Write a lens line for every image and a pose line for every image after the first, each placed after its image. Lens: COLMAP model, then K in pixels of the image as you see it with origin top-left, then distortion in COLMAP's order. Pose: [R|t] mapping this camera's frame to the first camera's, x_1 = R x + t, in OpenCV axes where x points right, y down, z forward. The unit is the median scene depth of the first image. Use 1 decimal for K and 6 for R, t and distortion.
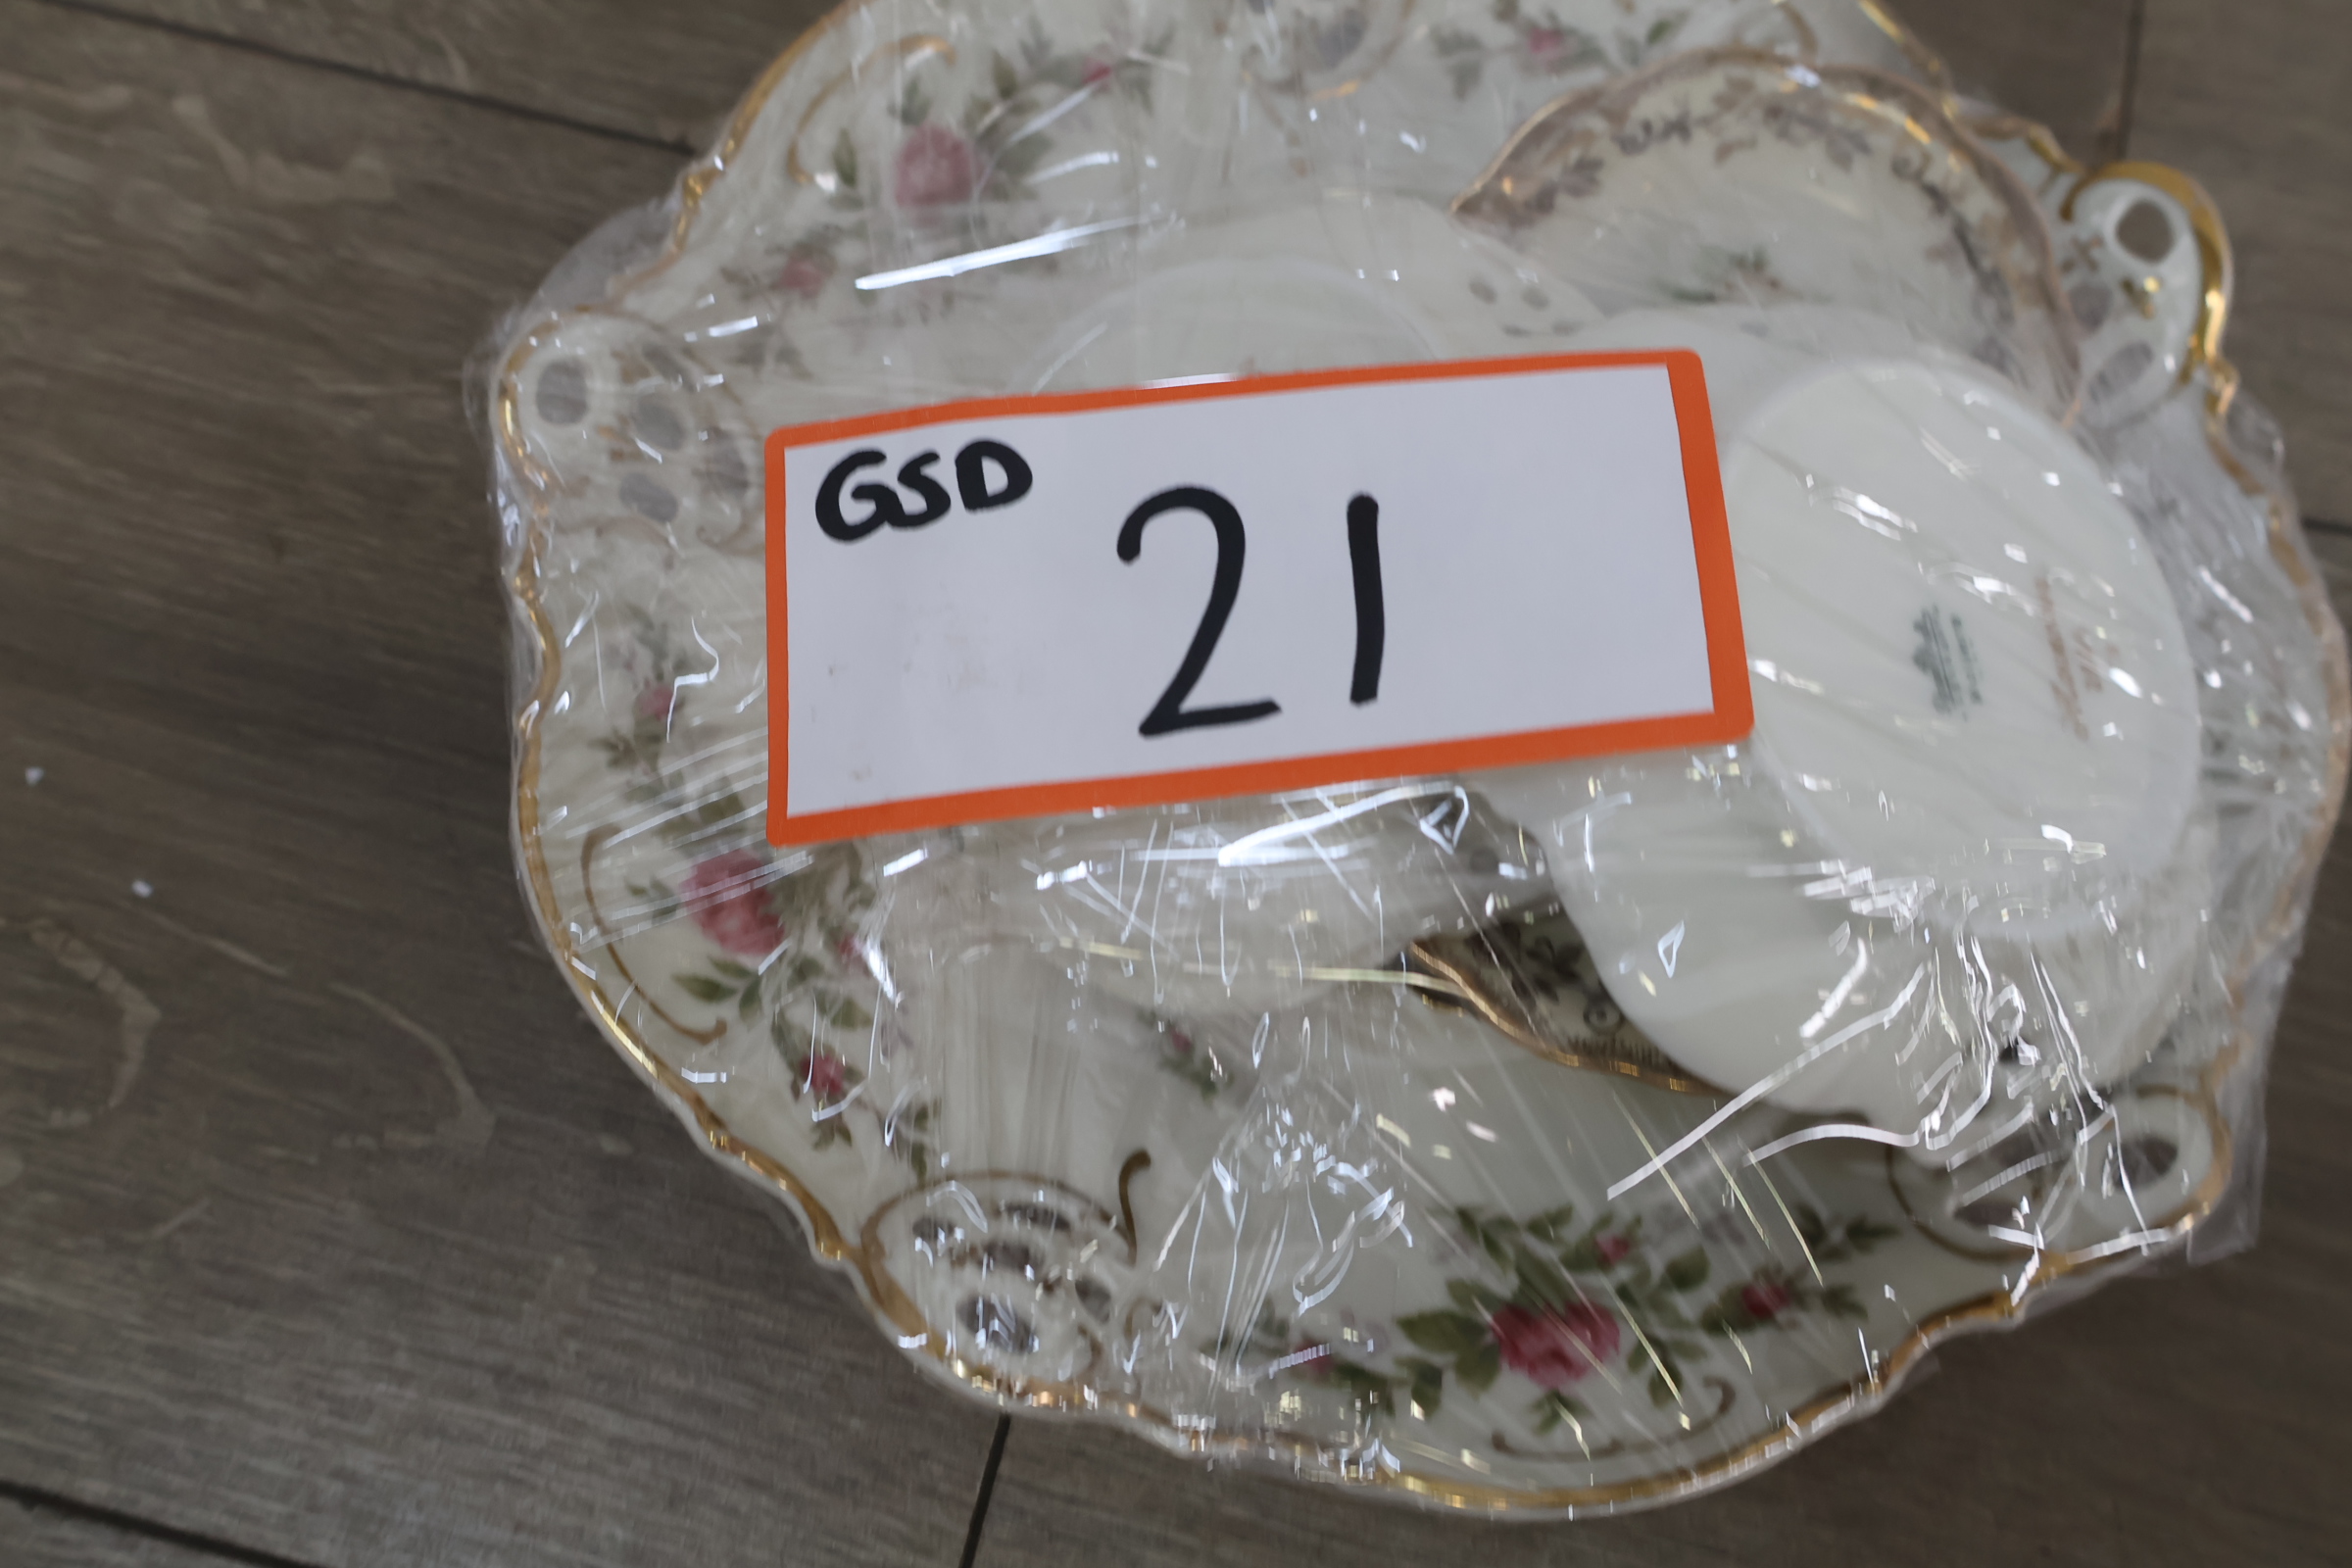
lens RADIAL K [[2087.1, 0, 1176.0], [0, 2087.1, 784.0], [0, 0, 1]] dist [0.008932, 0.009335]
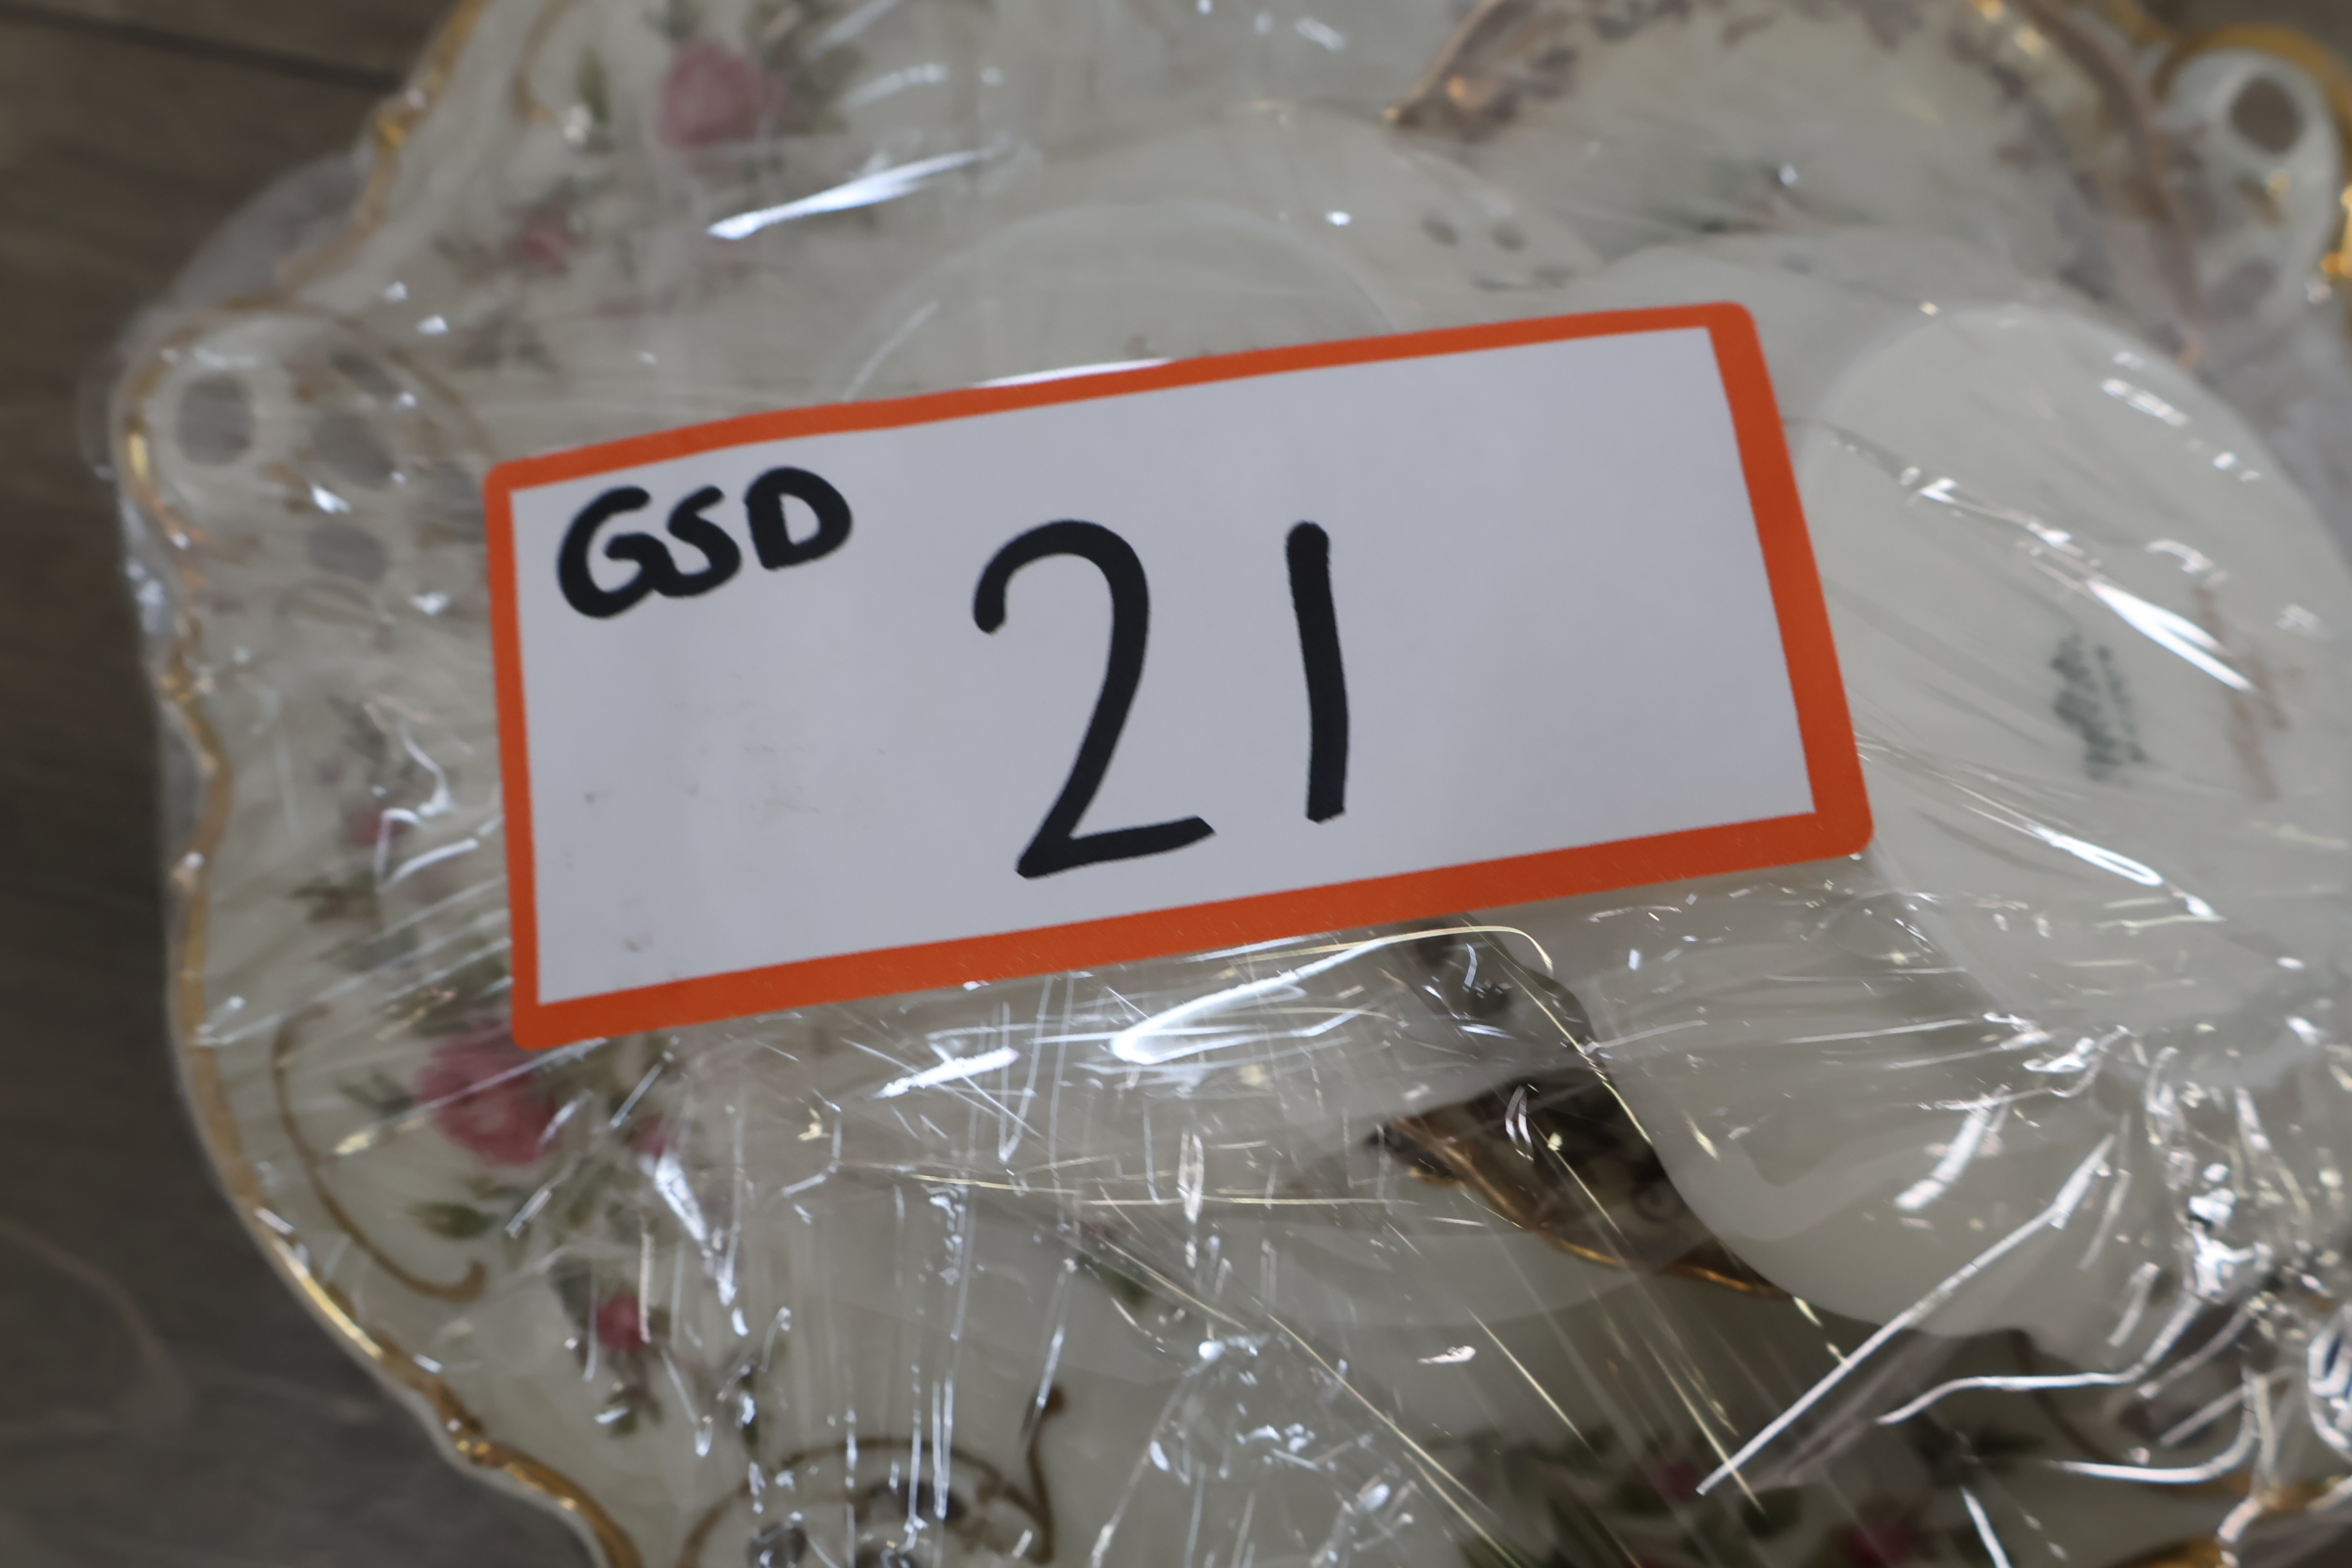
lens RADIAL K [[2087.1, 0, 1176.0], [0, 2087.1, 784.0], [0, 0, 1]] dist [0.008932, 0.009335]
pose [[0.997136, -0.056152, 0.050672, 0.001764], [0.054334, 0.997853, 0.036570, -0.070470], [-0.052617, -0.033712, 0.998046, 0.248398]]
